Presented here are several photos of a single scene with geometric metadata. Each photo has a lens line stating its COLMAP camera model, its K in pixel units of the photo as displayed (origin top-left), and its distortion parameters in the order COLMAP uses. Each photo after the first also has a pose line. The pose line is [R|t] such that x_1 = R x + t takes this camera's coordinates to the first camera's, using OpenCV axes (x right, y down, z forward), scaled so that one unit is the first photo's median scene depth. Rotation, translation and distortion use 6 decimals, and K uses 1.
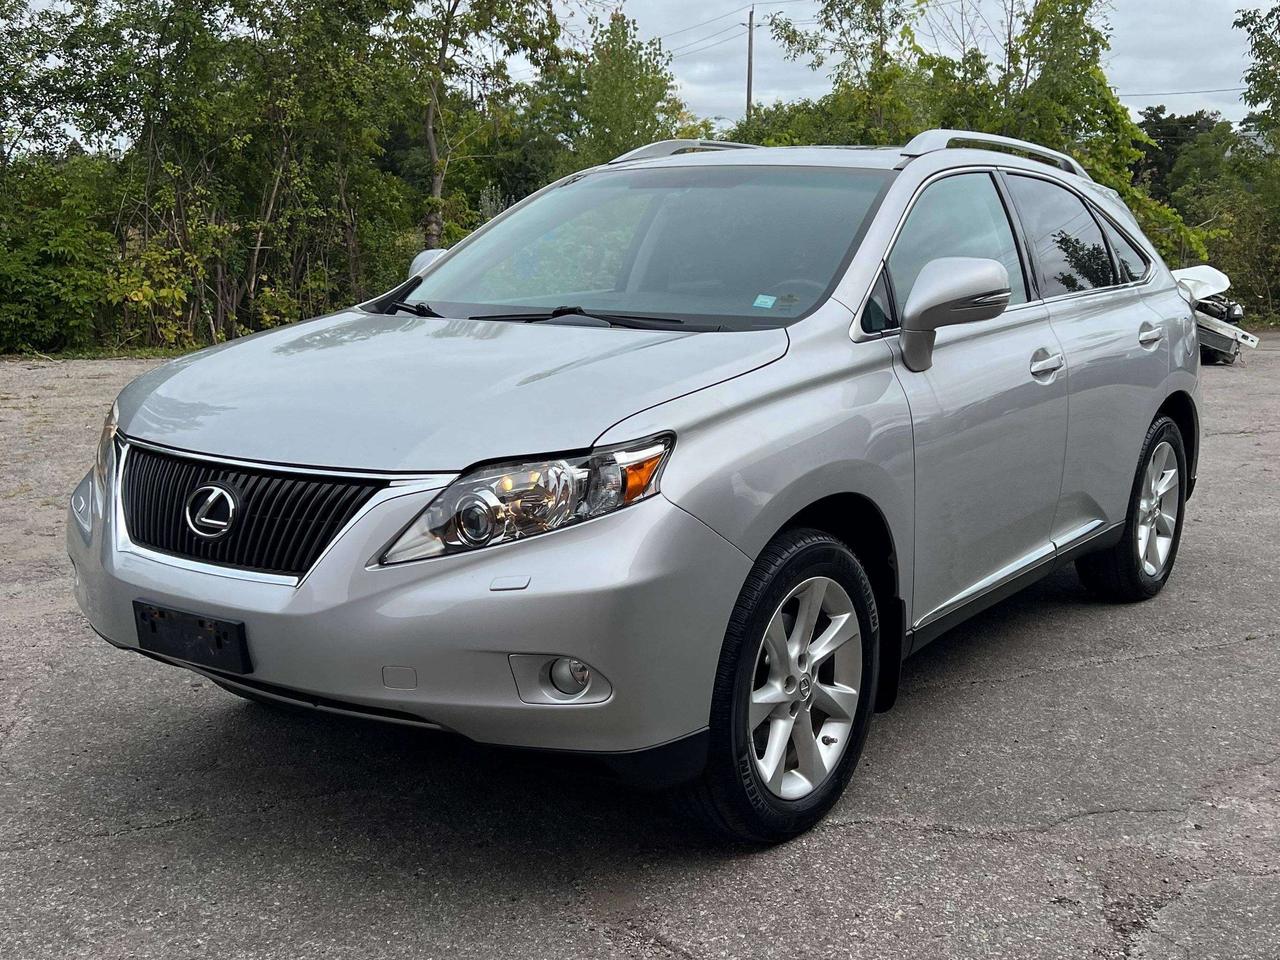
lens RADIAL K [[1140.4, 0, 639.5], [0, 1140.4, 521.4], [0, 0, 1]] dist [0.048437, -0.055860]
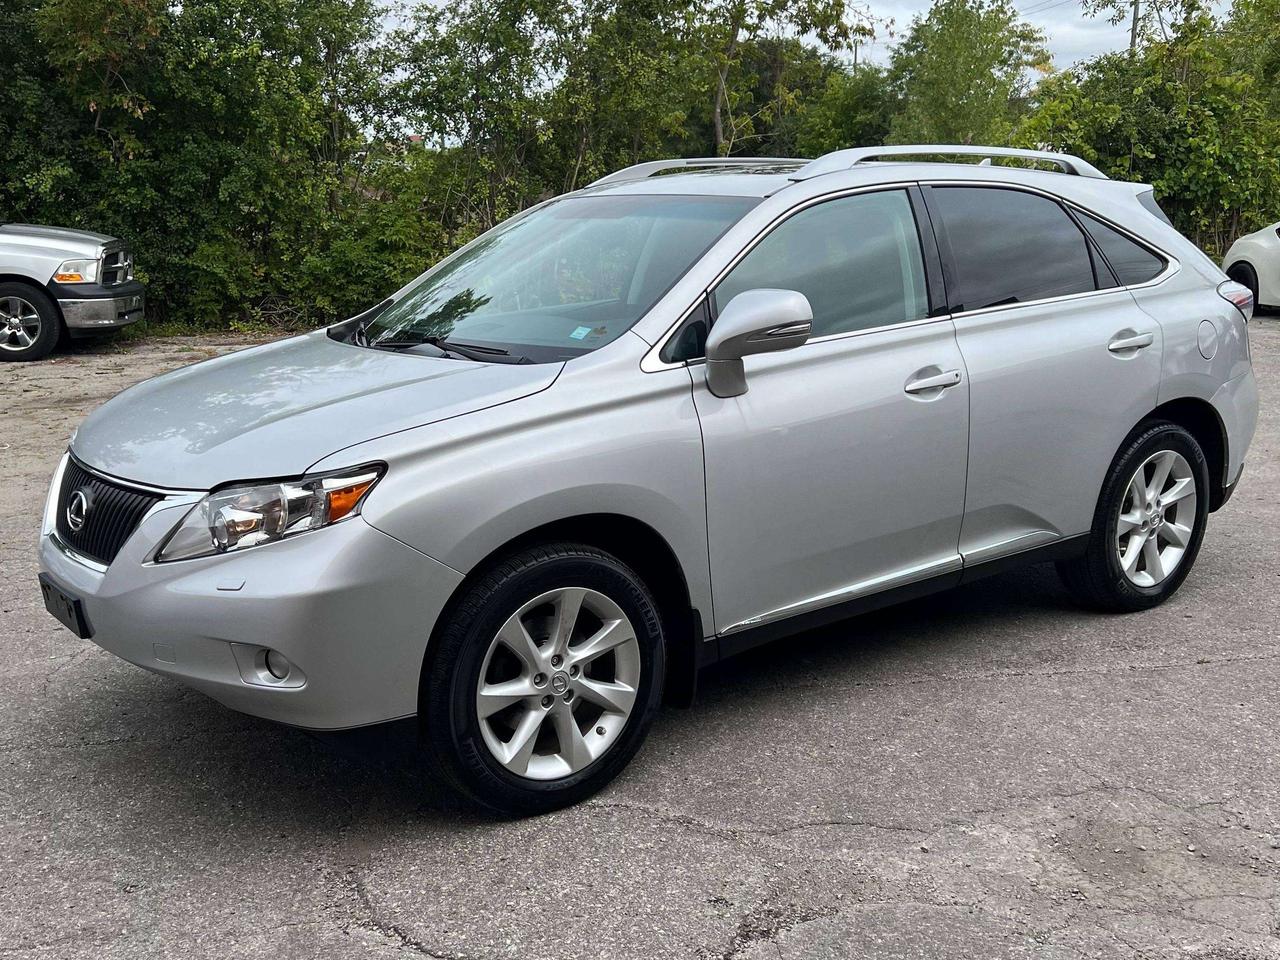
lens RADIAL K [[1051.2, 0, 634.8], [0, 1051.2, 530.5], [0, 0, 1]] dist [0.048643, -0.045206]
pose [[0.960157, 0.050815, -0.274802, 0.311128], [-0.035812, 0.997595, 0.059344, -0.044045], [0.277157, -0.047139, 0.959668, 0.018038]]
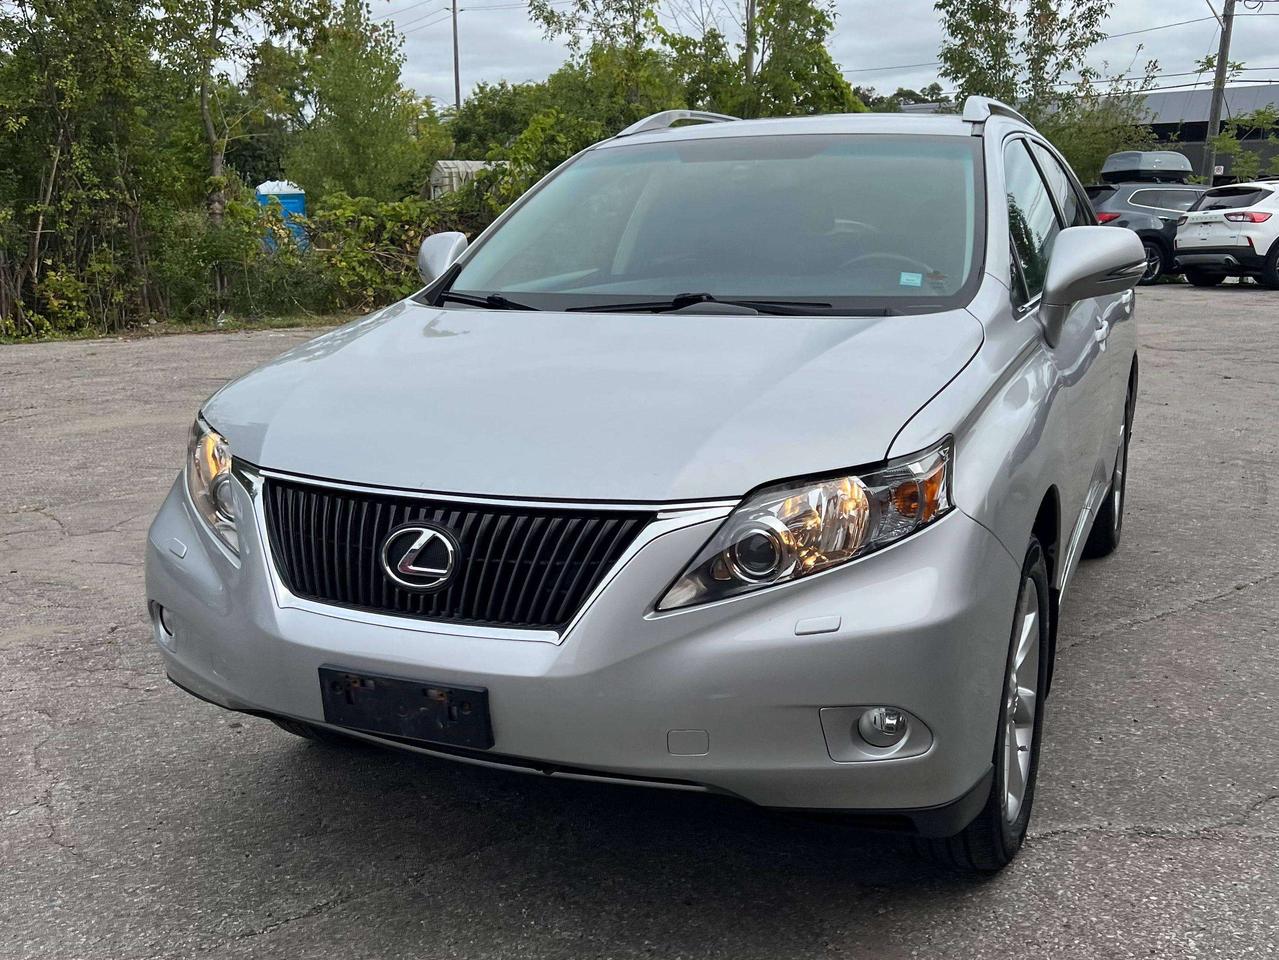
lens RADIAL K [[1067.7, 0, 555.1], [0, 1067.7, 499.7], [0, 0, 1]] dist [0.047474, -0.059248]
pose [[0.989170, -0.061170, 0.133421, -0.210852], [0.058315, 0.997980, 0.025209, -0.036400], [-0.134694, -0.017155, 0.990739, 0.116525]]
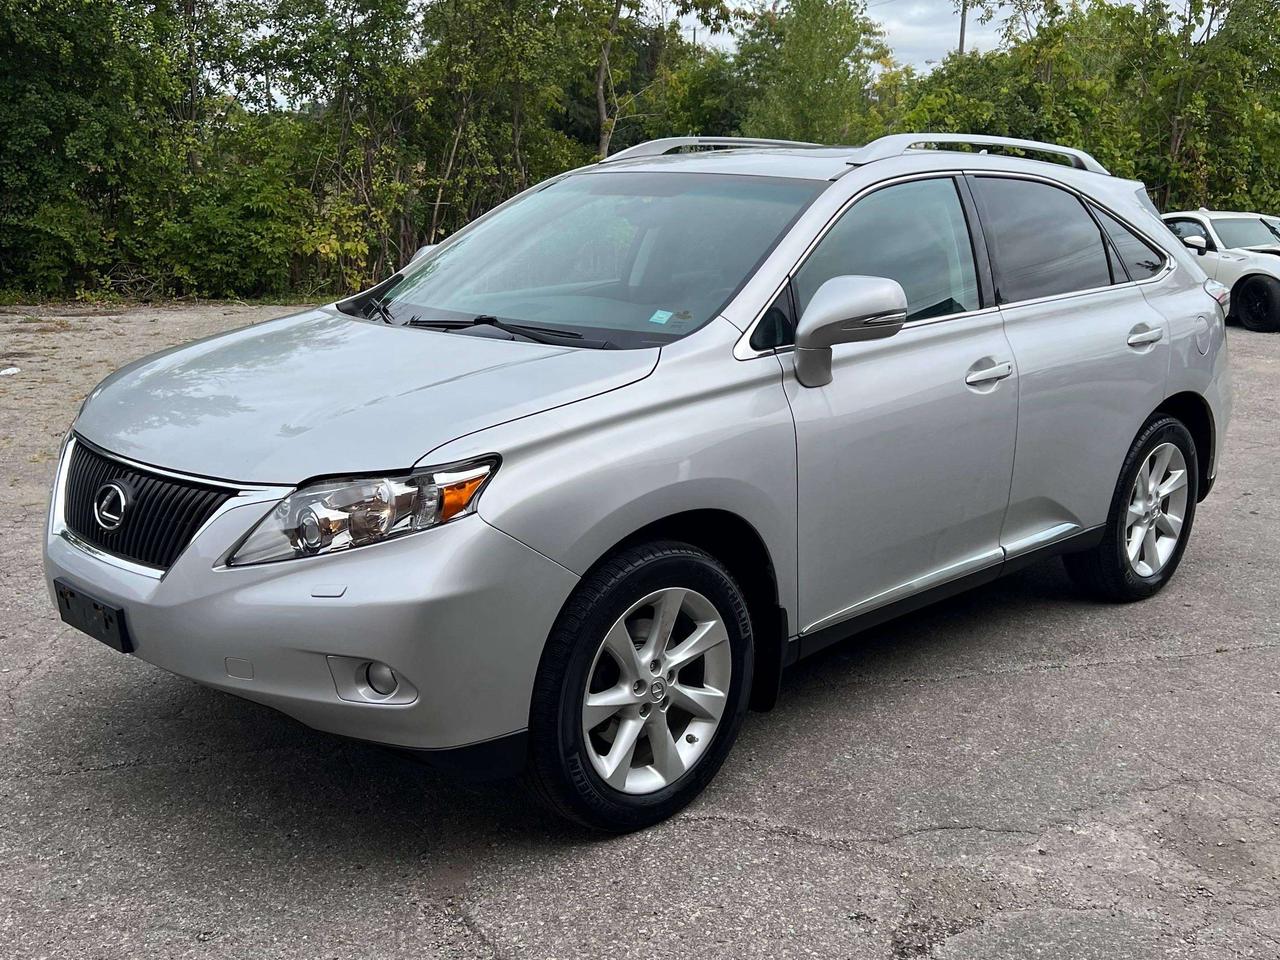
lens RADIAL K [[1078.4, 0, 646.0], [0, 1078.4, 512.0], [0, 0, 1]] dist [0.046662, -0.048125]
pose [[0.988659, 0.047123, -0.142594, 0.169352], [-0.040331, 0.997927, 0.050153, -0.043765], [0.144662, -0.043833, 0.988510, 0.009951]]
